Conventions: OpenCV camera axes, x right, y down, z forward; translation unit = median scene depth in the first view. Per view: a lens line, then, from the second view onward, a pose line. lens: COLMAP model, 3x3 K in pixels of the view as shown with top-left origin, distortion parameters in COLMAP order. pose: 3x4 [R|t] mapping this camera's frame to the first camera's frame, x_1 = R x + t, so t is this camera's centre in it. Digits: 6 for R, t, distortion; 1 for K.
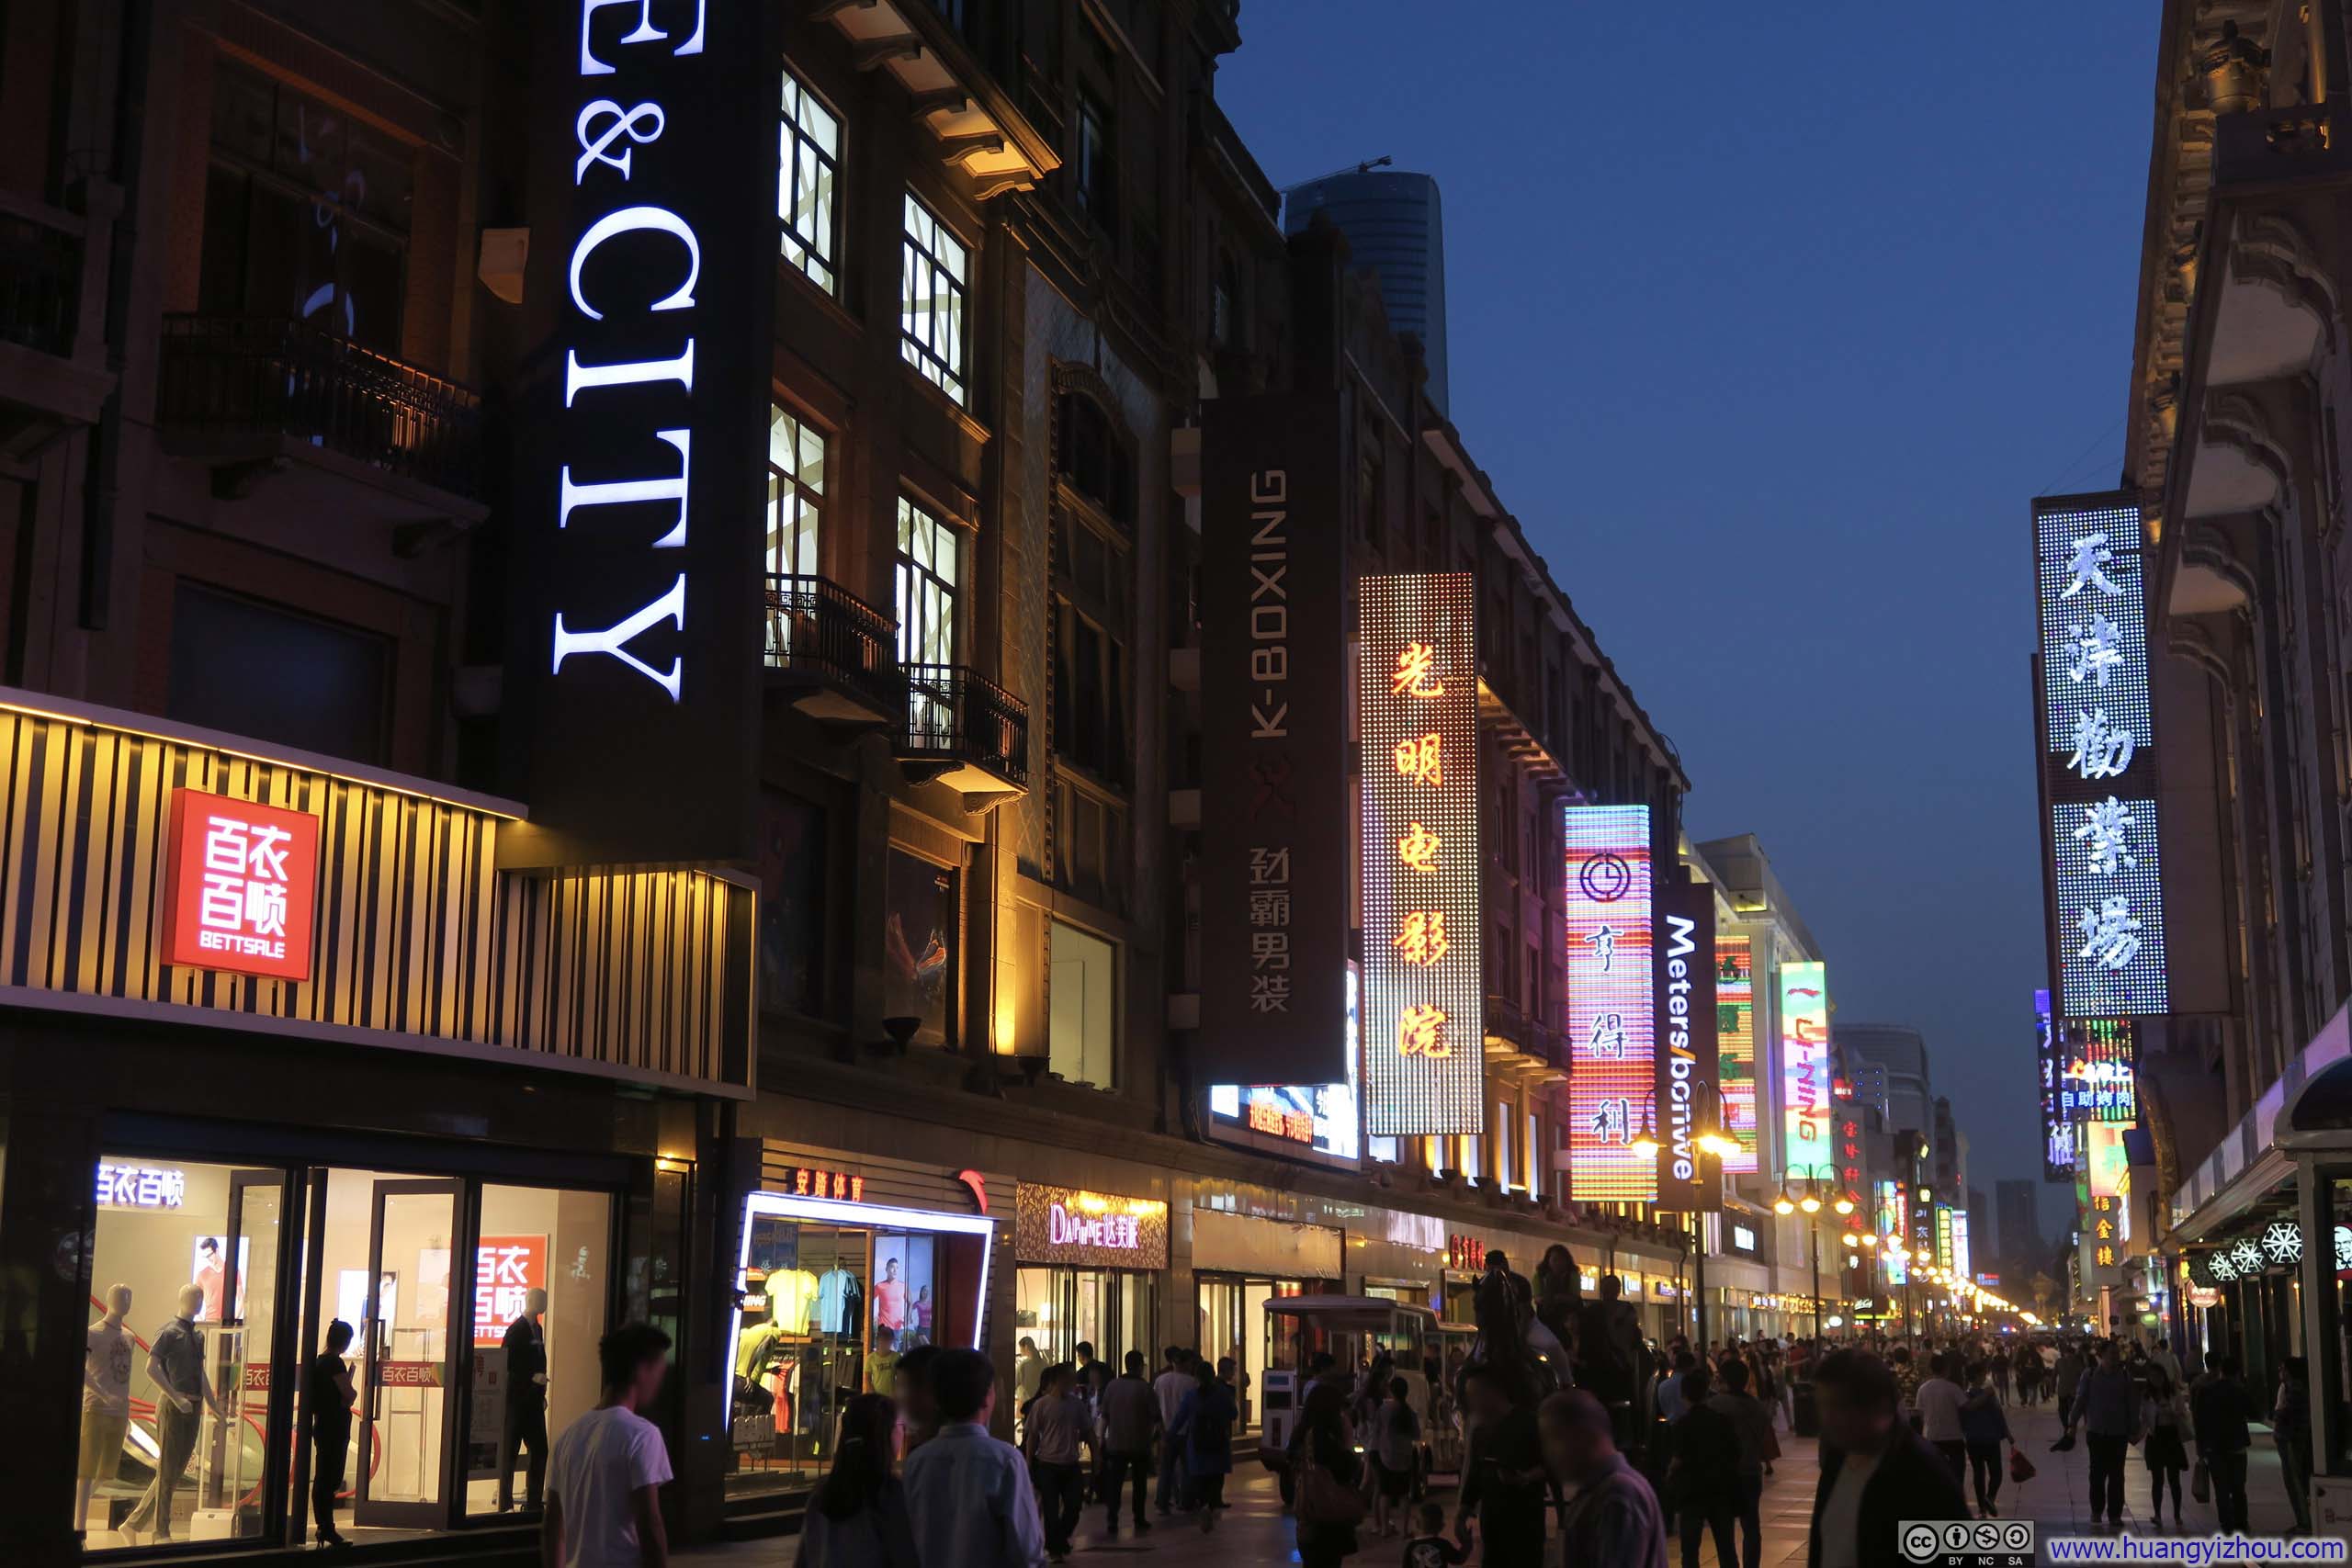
lens RADIAL K [[2872.5, 0, 1176.0], [0, 2872.5, 784.0], [0, 0, 1]] dist [-0.031535, -0.025442]
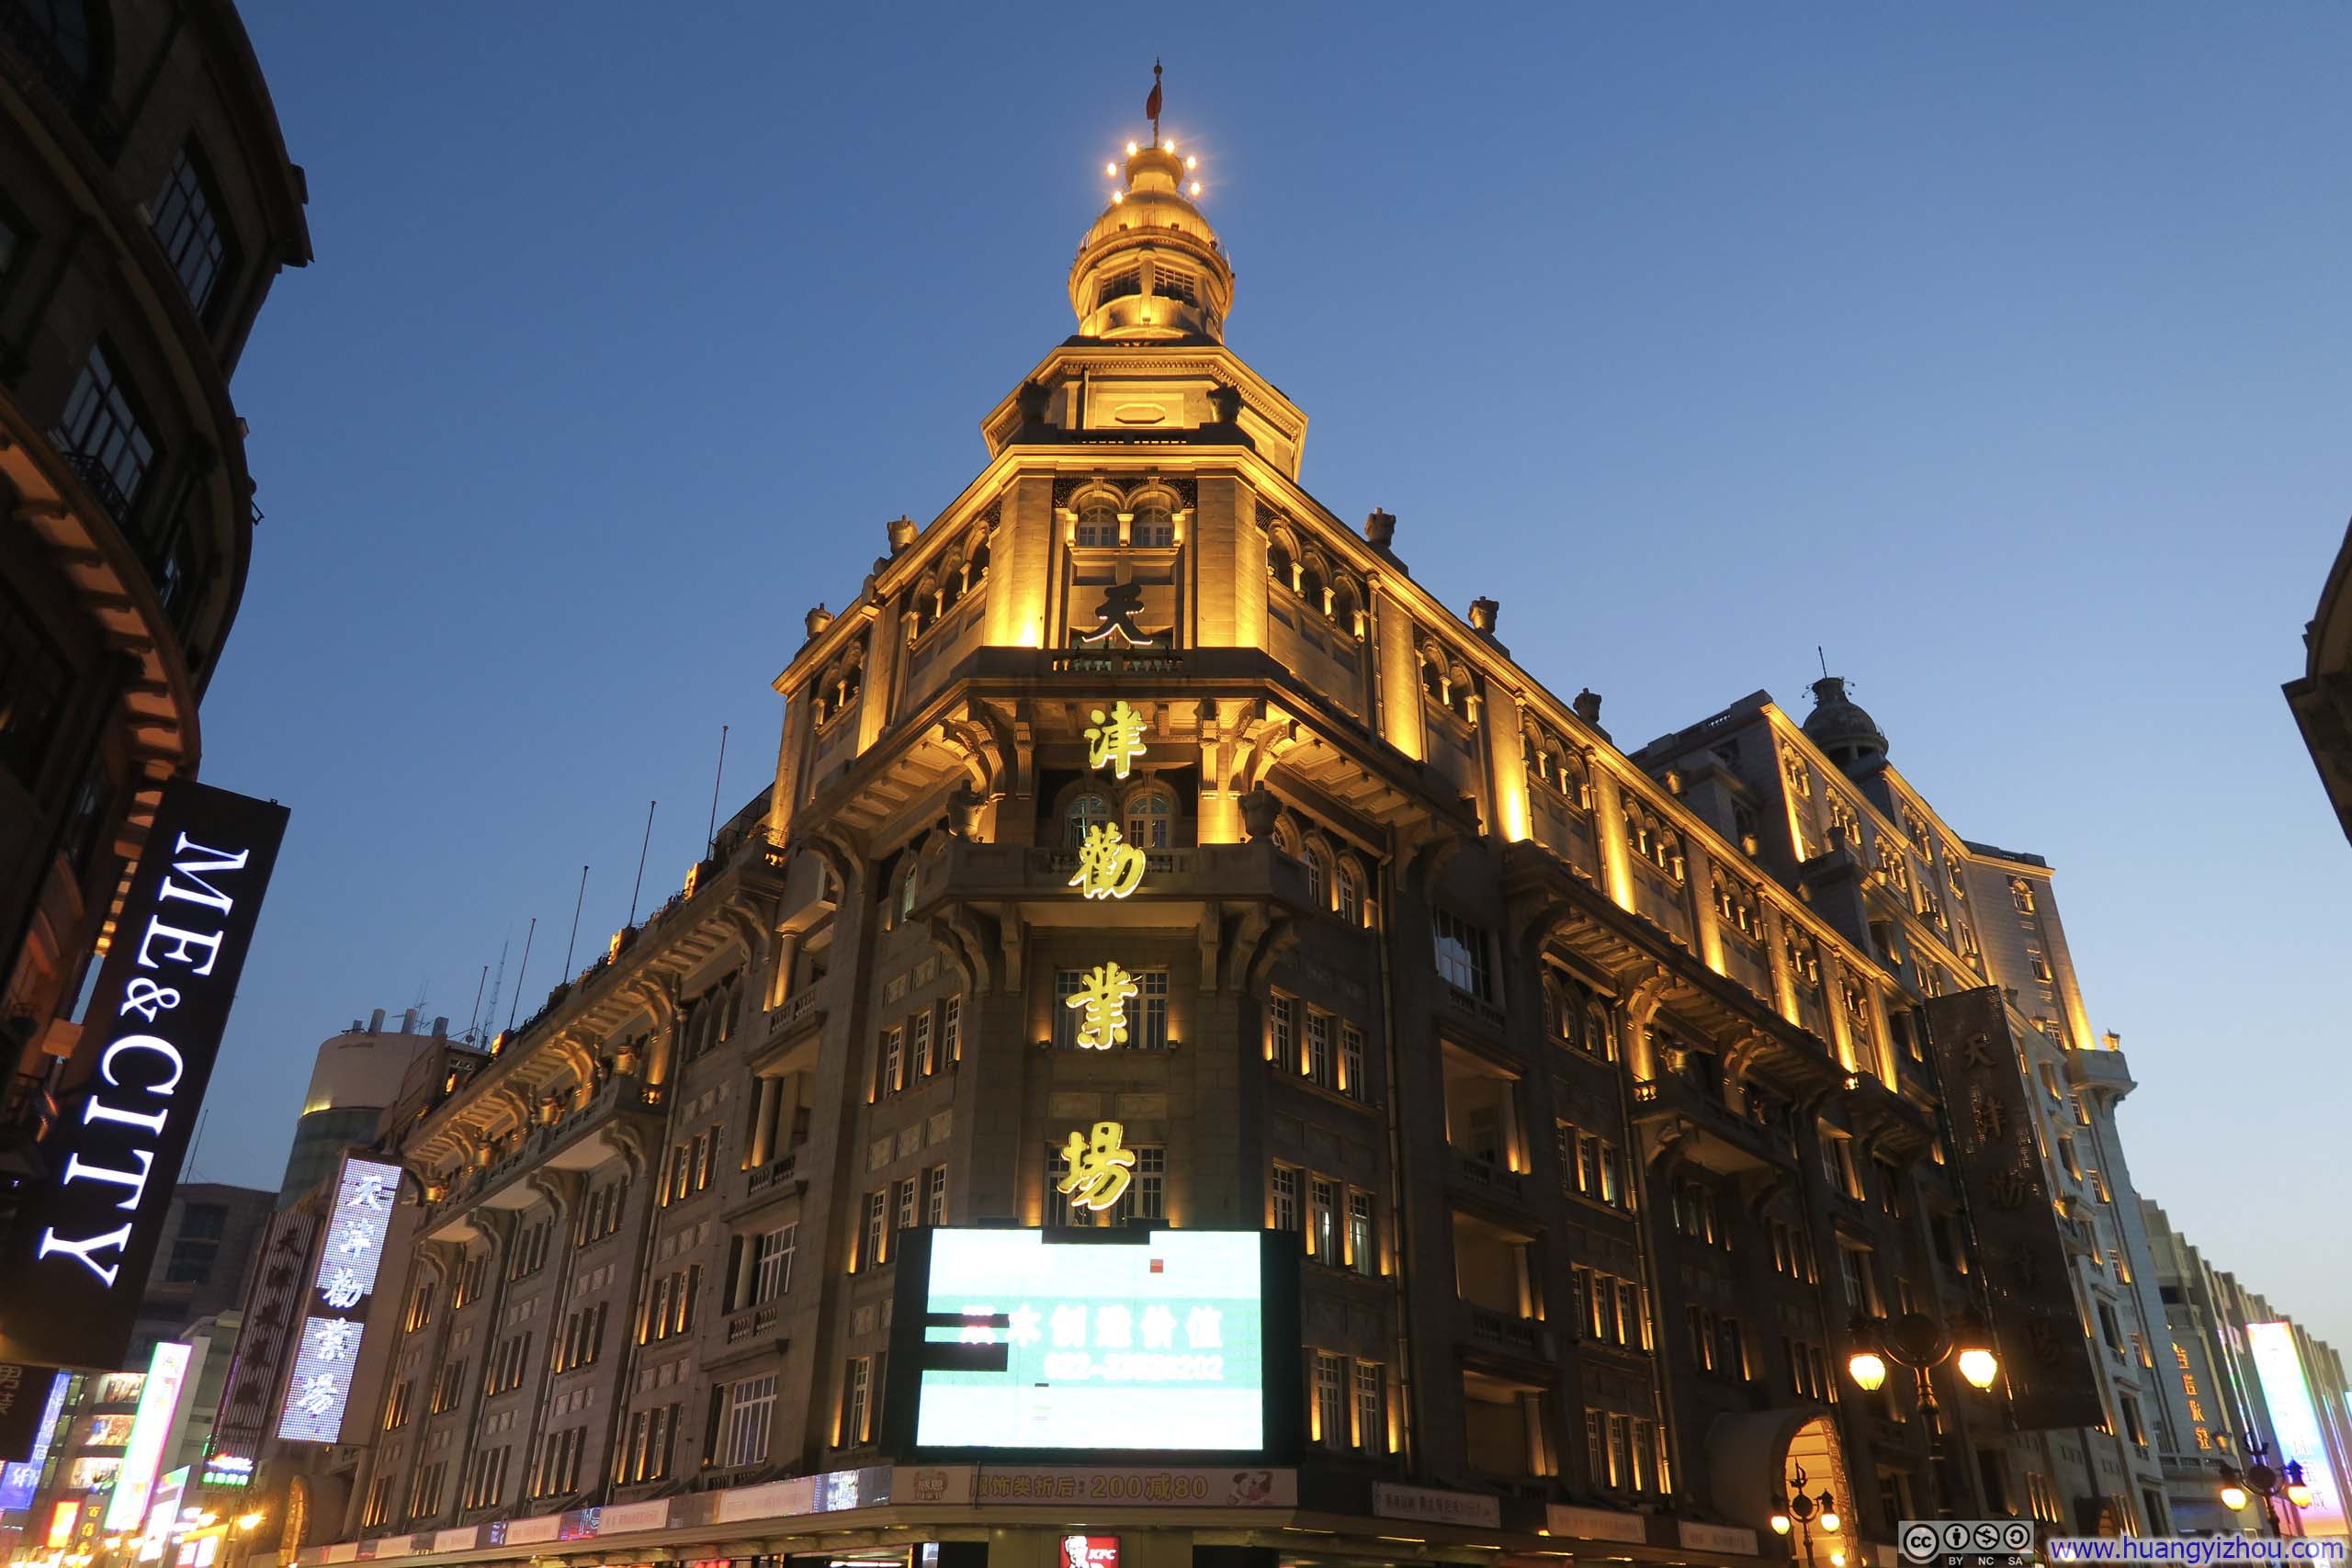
lens RADIAL K [[1633.6, 0, 1176.0], [0, 1633.6, 784.0], [0, 0, 1]] dist [-0.009264, -0.007083]
pose [[0.593954, 0.389516, 0.703915, -0.655841], [-0.171826, 0.916204, -0.362003, -0.066750], [-0.785935, 0.094062, 0.611112, -0.351947]]
